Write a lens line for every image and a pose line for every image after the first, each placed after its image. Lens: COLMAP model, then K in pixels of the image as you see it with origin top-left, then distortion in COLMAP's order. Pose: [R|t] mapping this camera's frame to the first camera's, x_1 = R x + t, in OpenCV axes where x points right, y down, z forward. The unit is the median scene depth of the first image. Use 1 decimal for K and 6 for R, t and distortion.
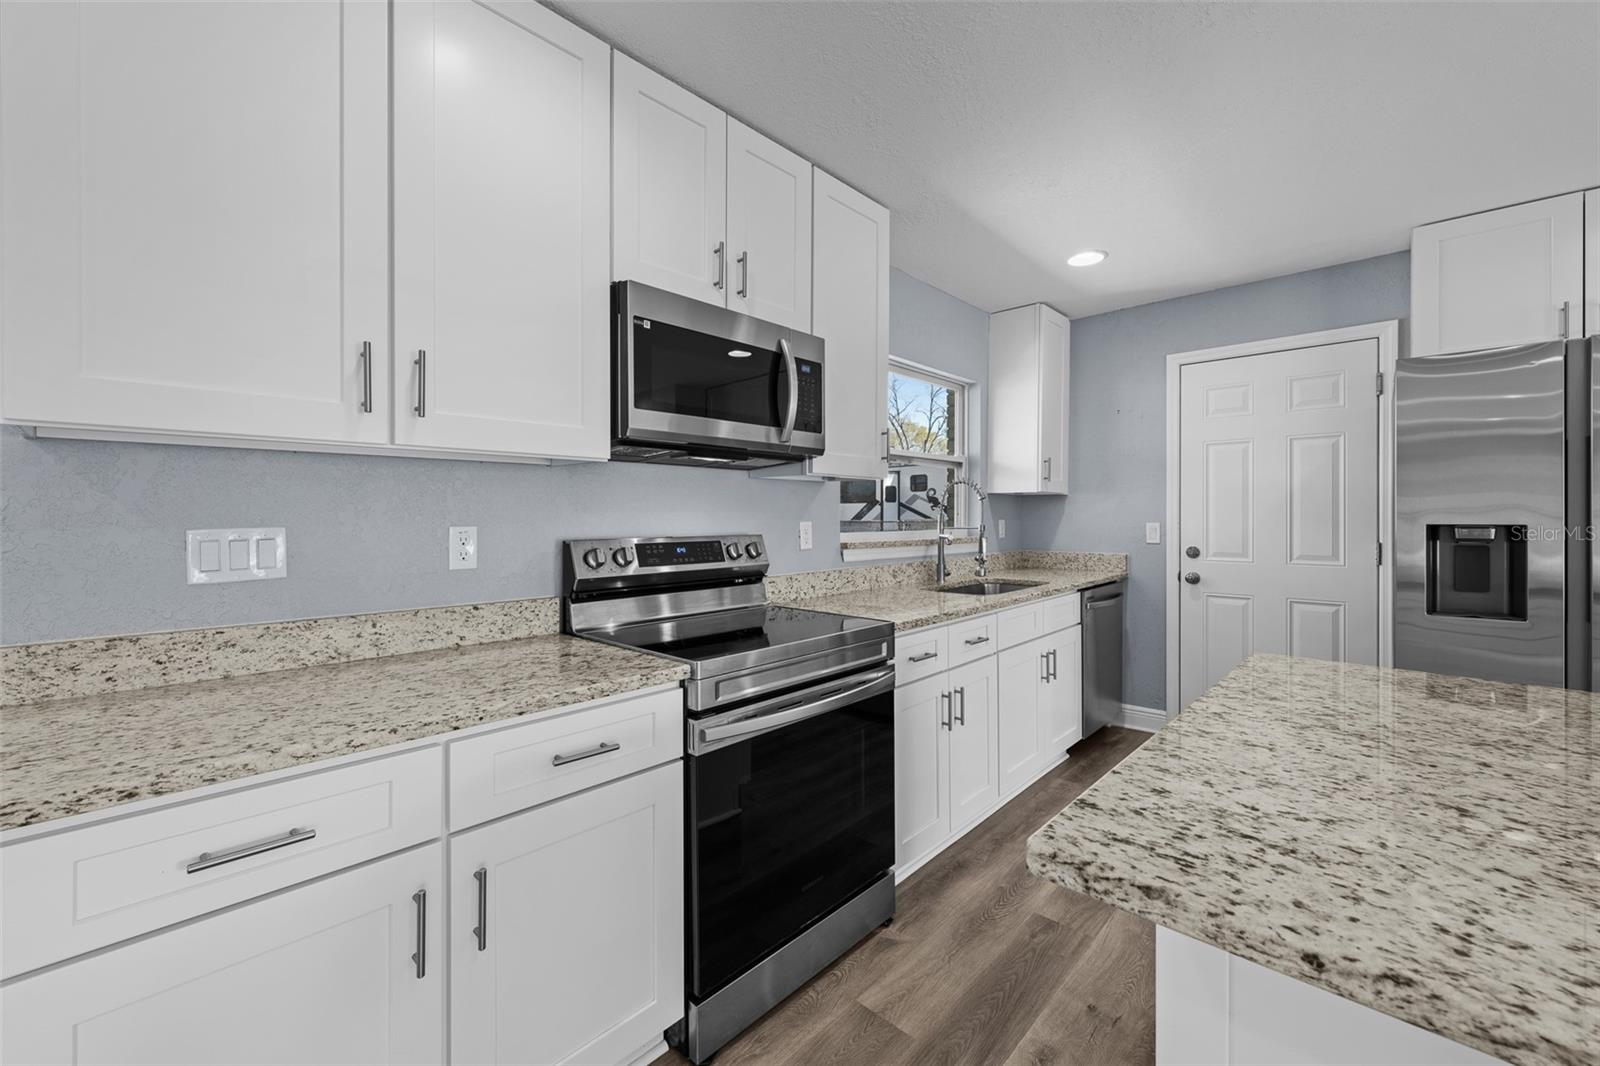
lens RADIAL K [[631.0, 0, 798.3], [0, 631.0, 527.9], [0, 0, 1]] dist [-0.000603, -0.000108]
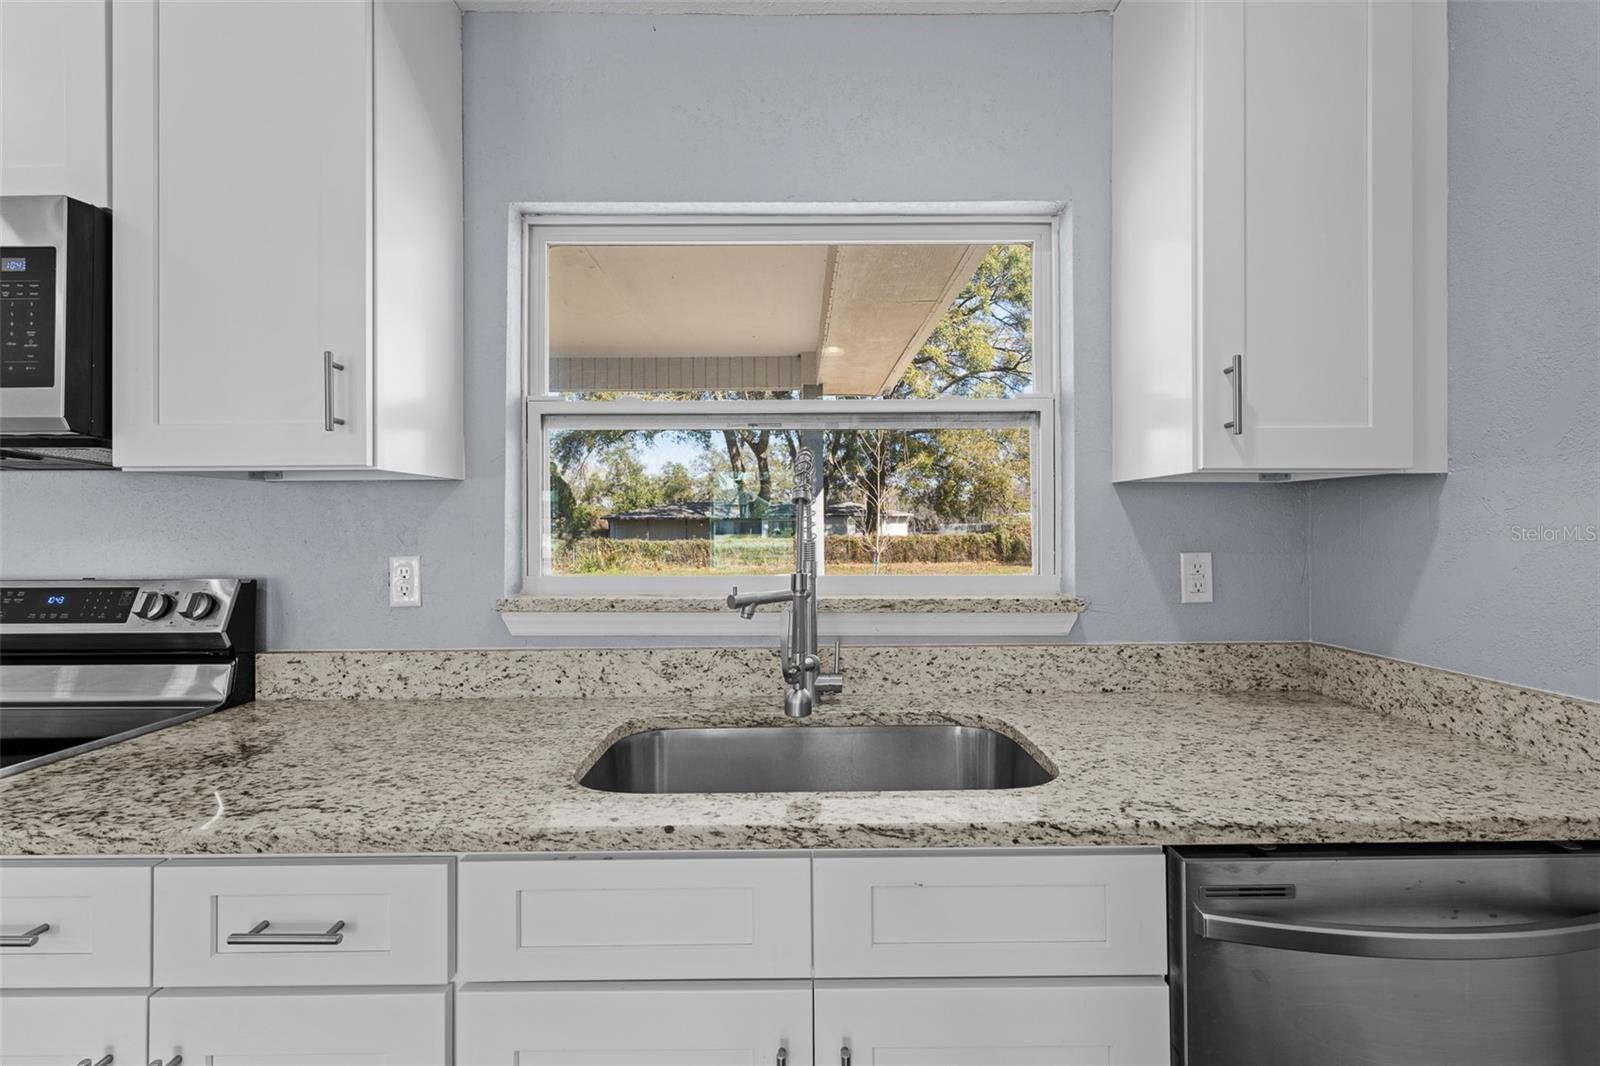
lens RADIAL K [[631.0, 0, 798.3], [0, 631.0, 527.9], [0, 0, 1]] dist [-0.000603, -0.000108]
pose [[0.682132, -0.012522, -0.731122, 0.552941], [-0.008201, 0.999659, -0.024772, -0.020111], [0.731183, 0.022894, 0.681797, 0.754229]]
